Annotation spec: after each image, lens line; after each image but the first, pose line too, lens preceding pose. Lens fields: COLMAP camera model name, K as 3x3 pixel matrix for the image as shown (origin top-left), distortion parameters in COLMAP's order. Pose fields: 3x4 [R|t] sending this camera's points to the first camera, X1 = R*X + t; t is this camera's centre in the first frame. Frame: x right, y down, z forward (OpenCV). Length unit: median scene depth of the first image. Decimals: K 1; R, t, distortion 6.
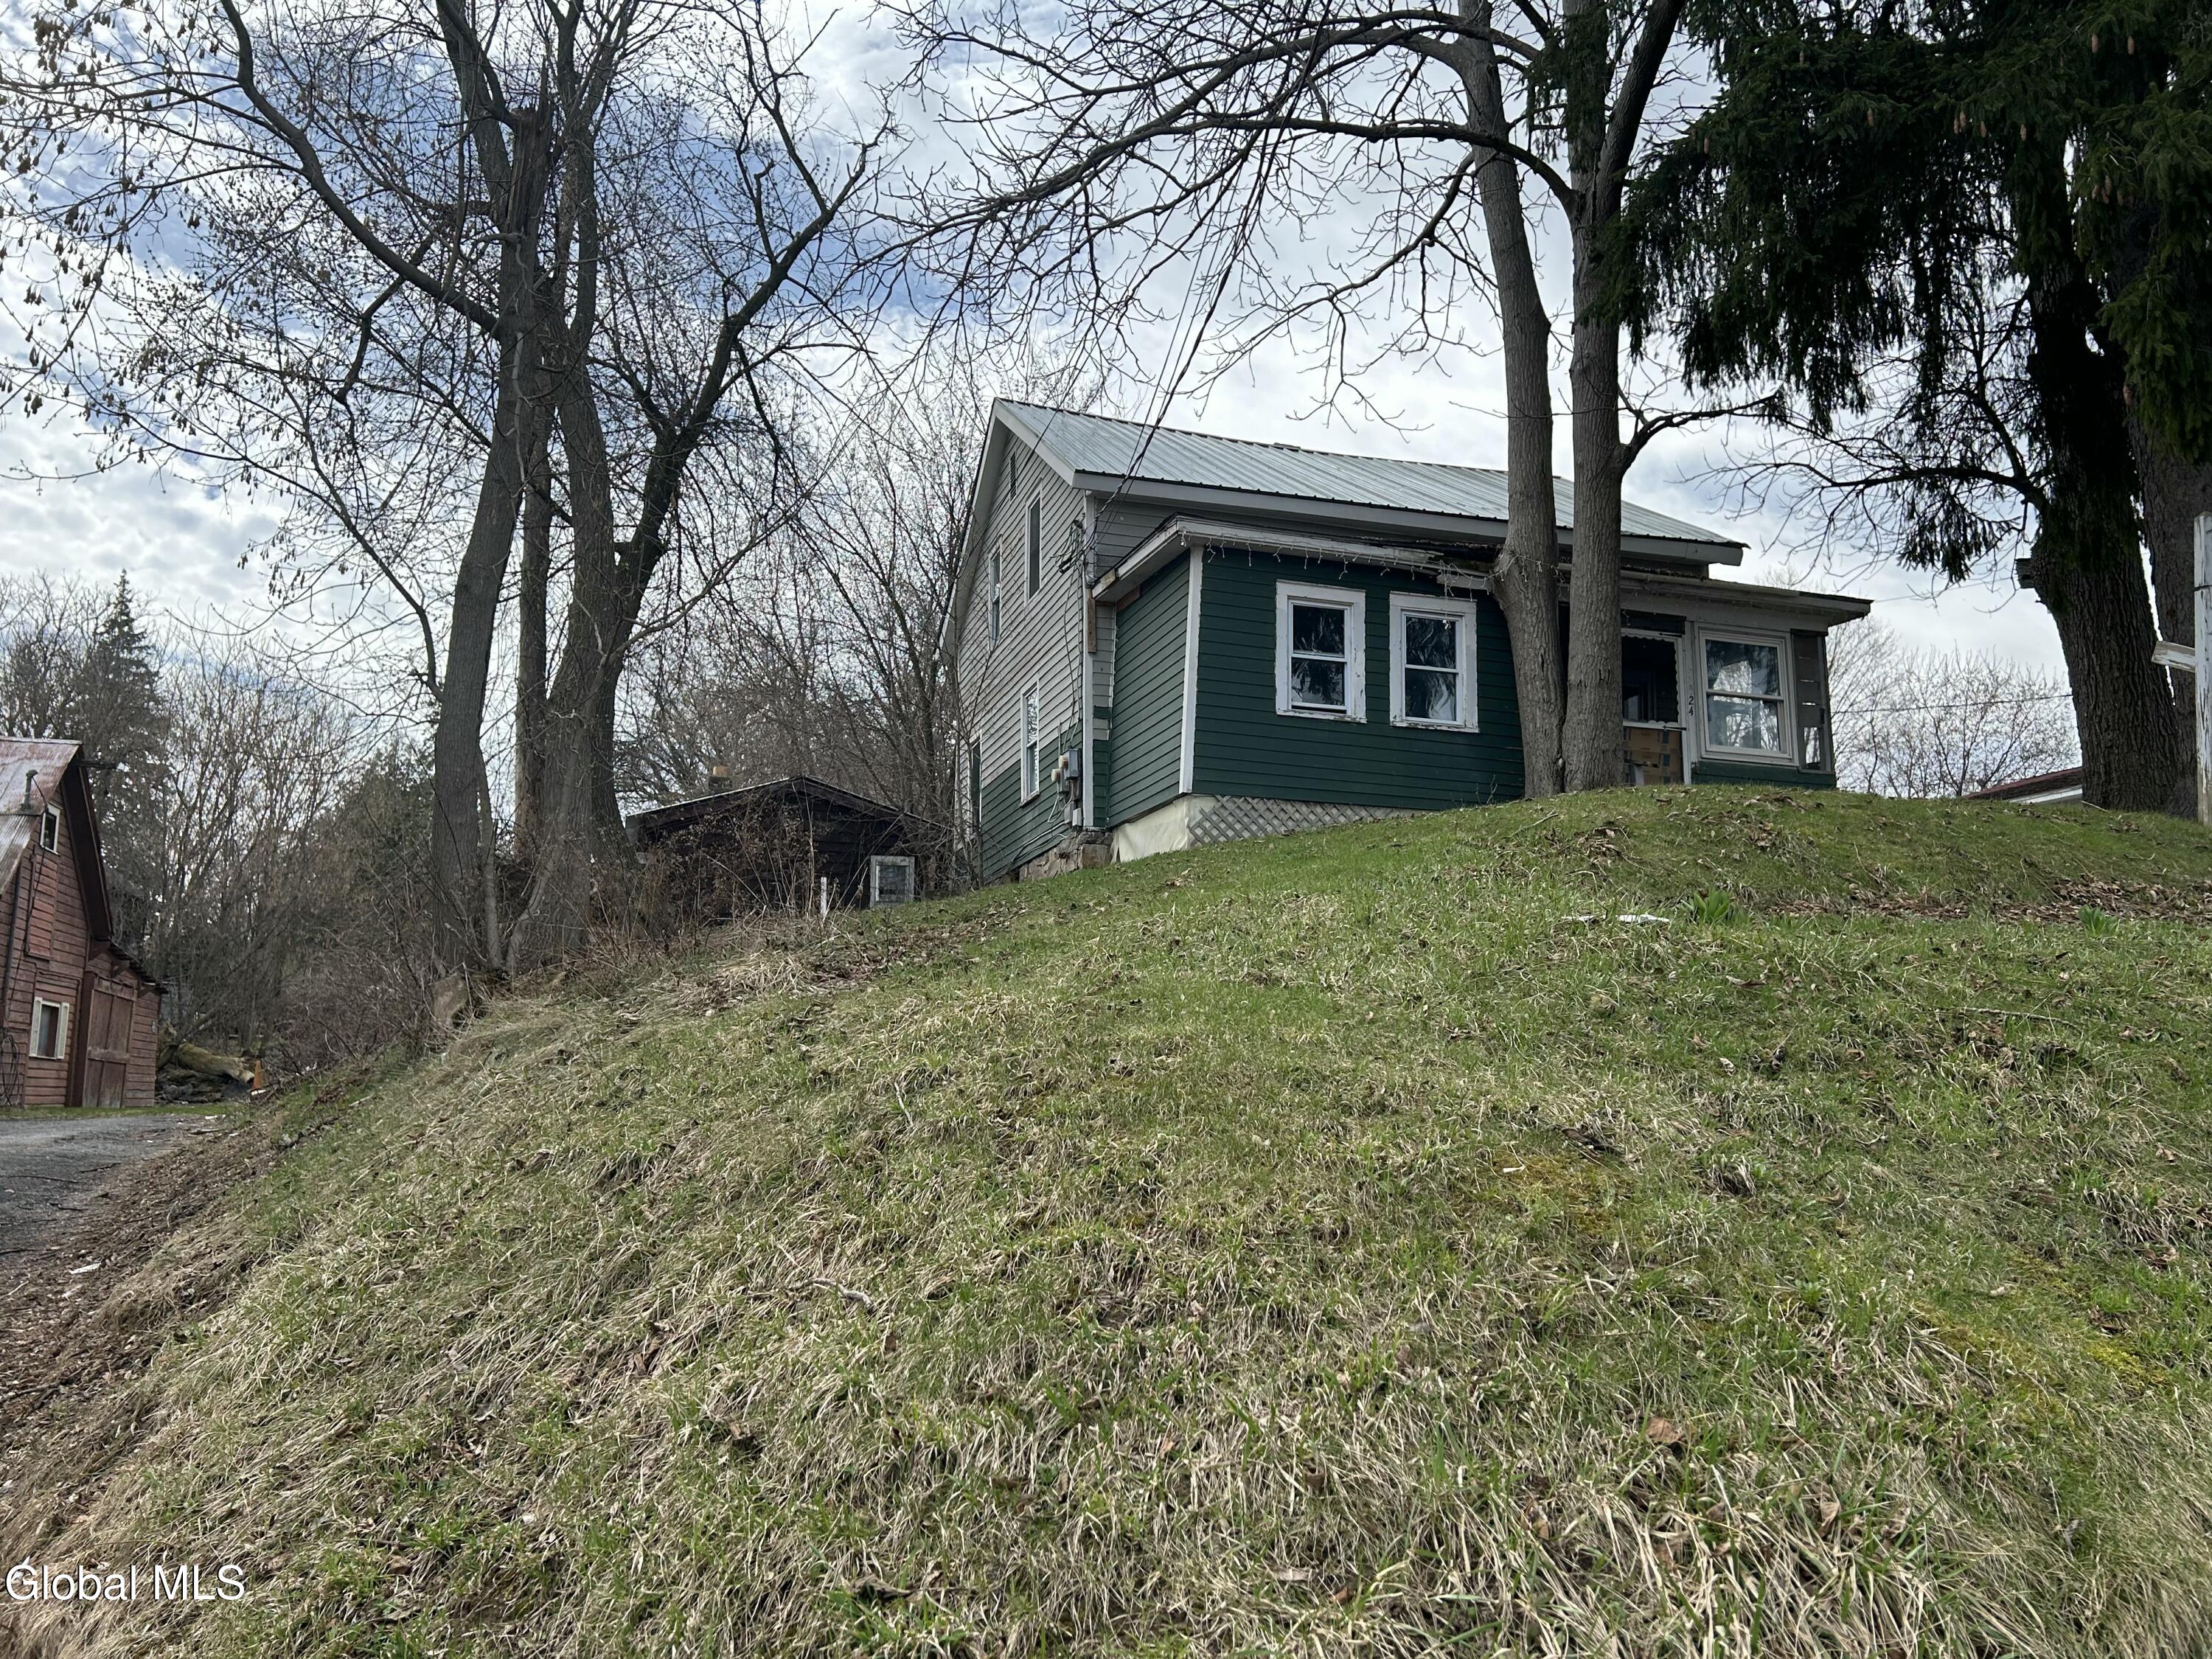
lens RADIAL K [[1716.6, 0, 1106.0], [0, 1716.6, 829.5], [0, 0, 1]] dist [0.083202, -0.161758]
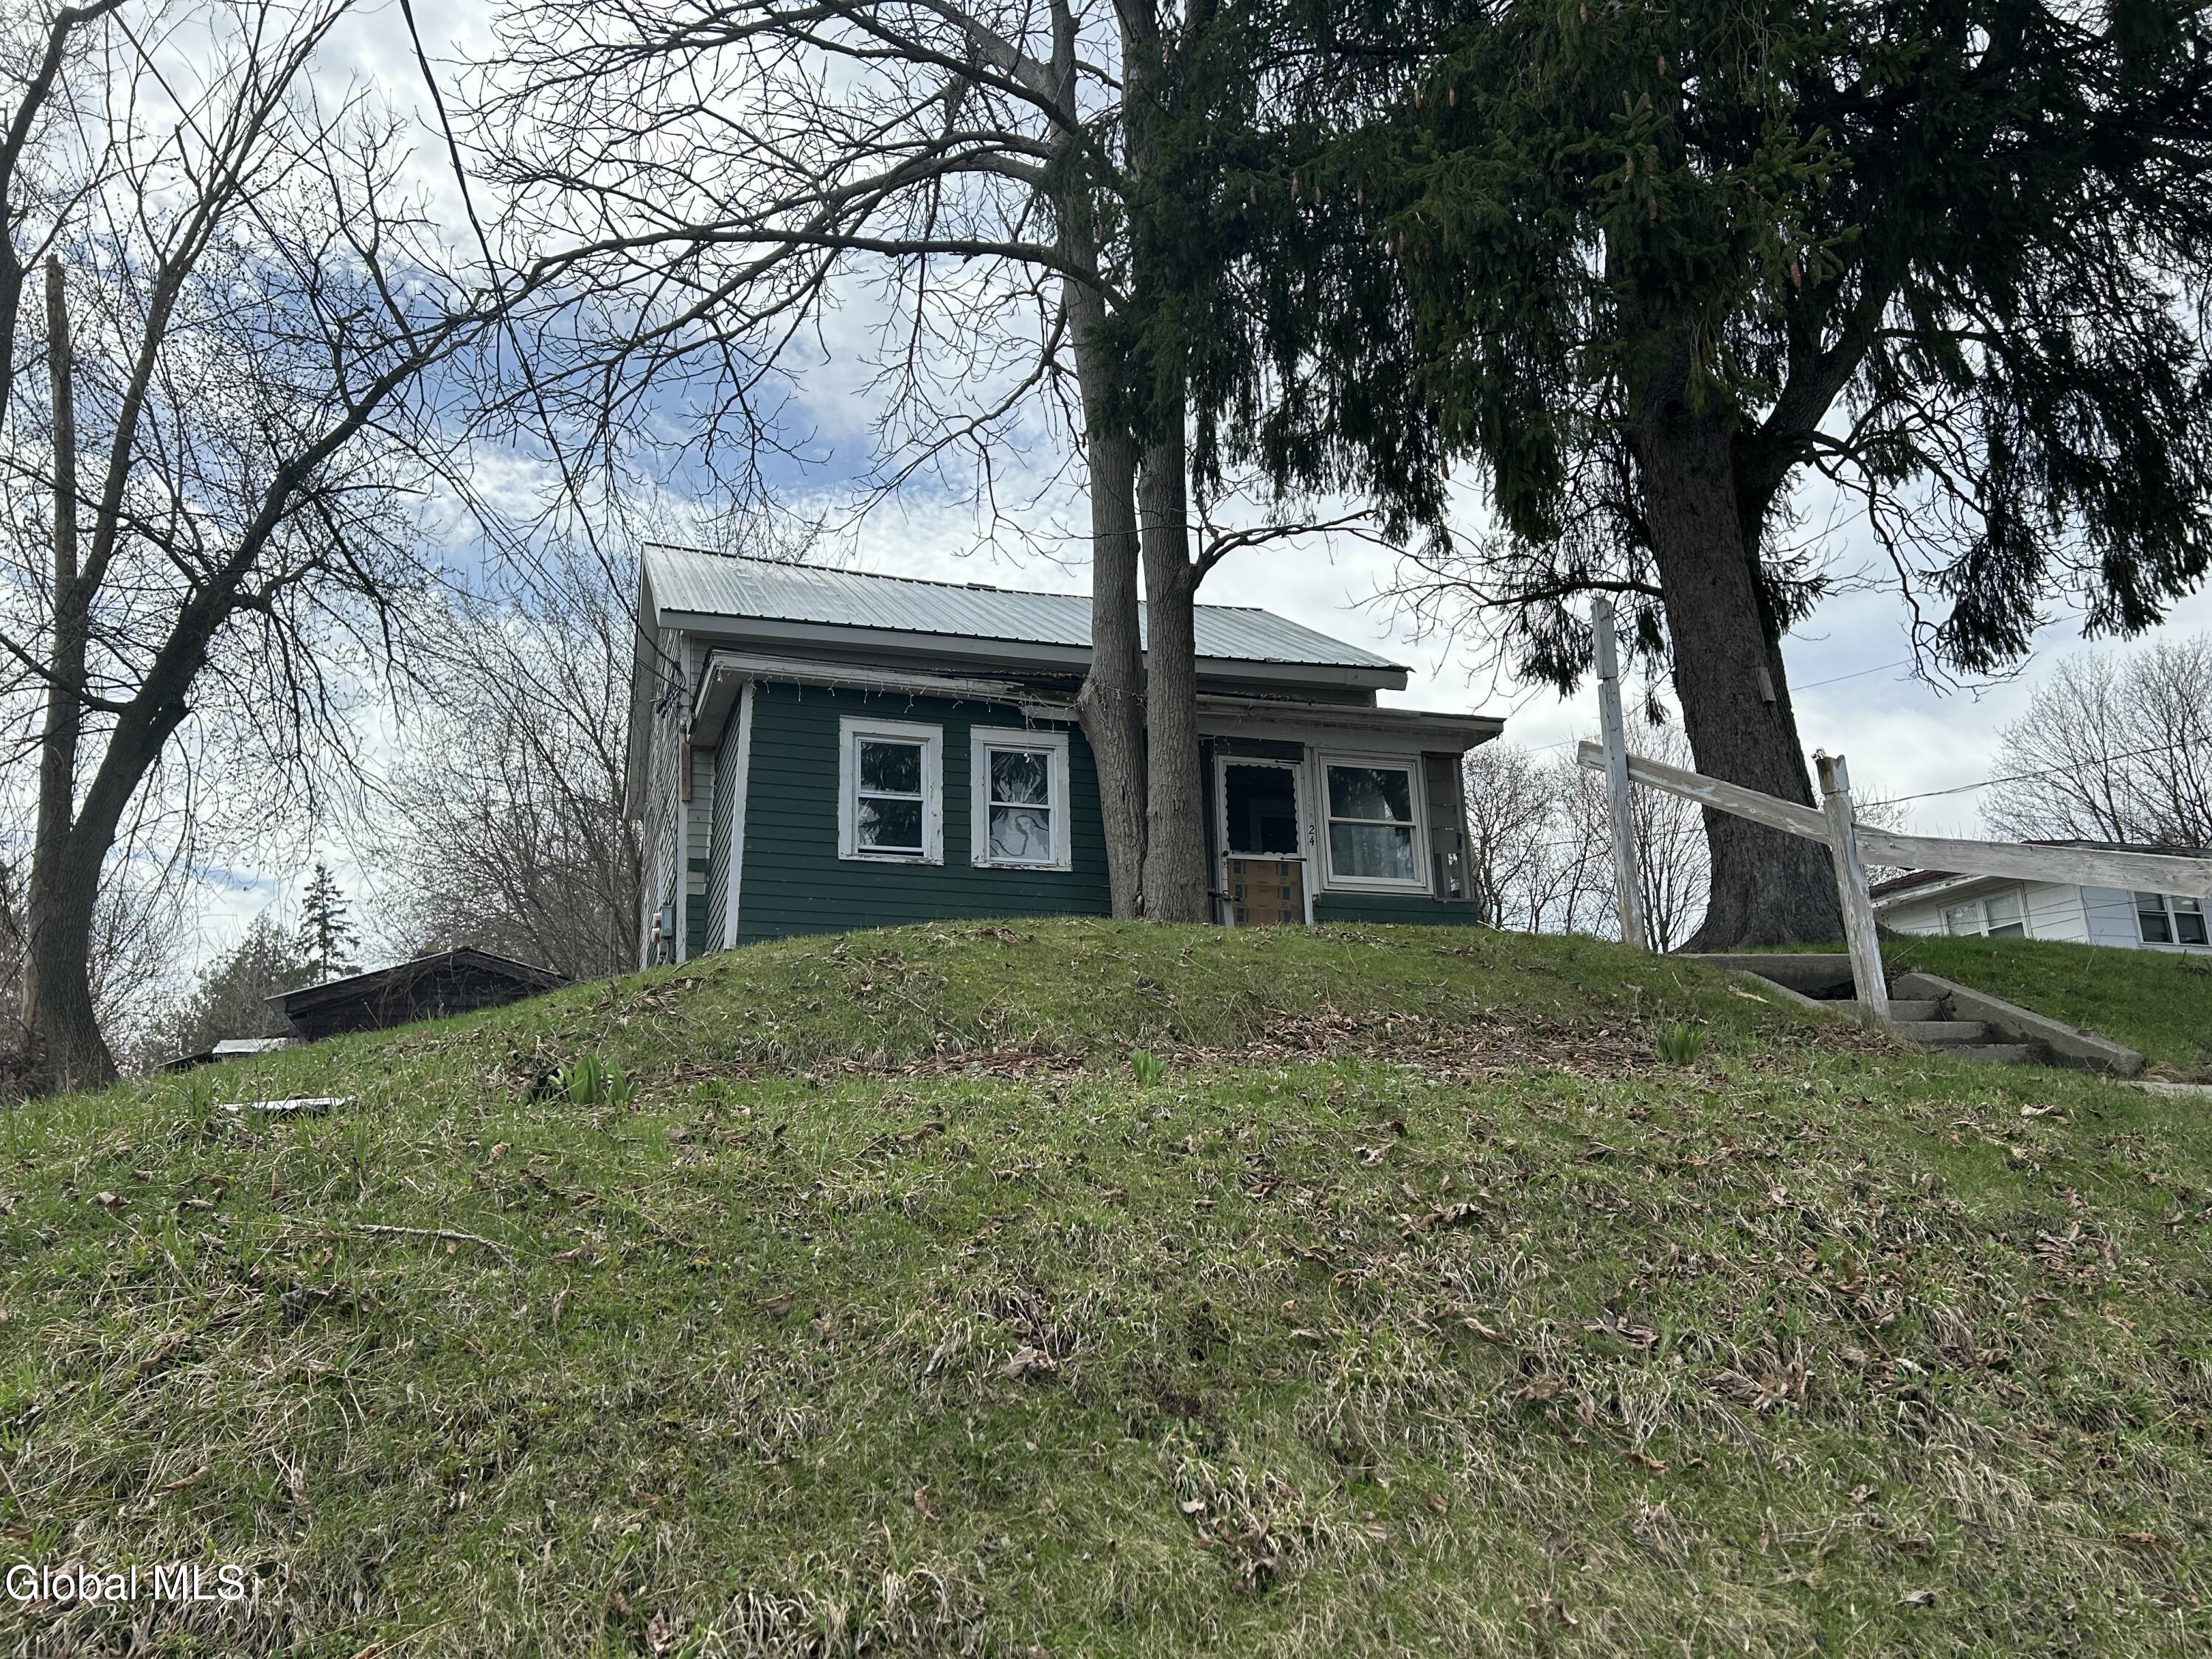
lens RADIAL K [[1716.6, 0, 1106.0], [0, 1716.6, 829.5], [0, 0, 1]] dist [0.083202, -0.161758]
pose [[0.998643, -0.036895, 0.036744, 0.202077], [0.040078, 0.995131, -0.090046, 0.005674], [-0.033243, 0.091397, 0.995260, 0.071873]]
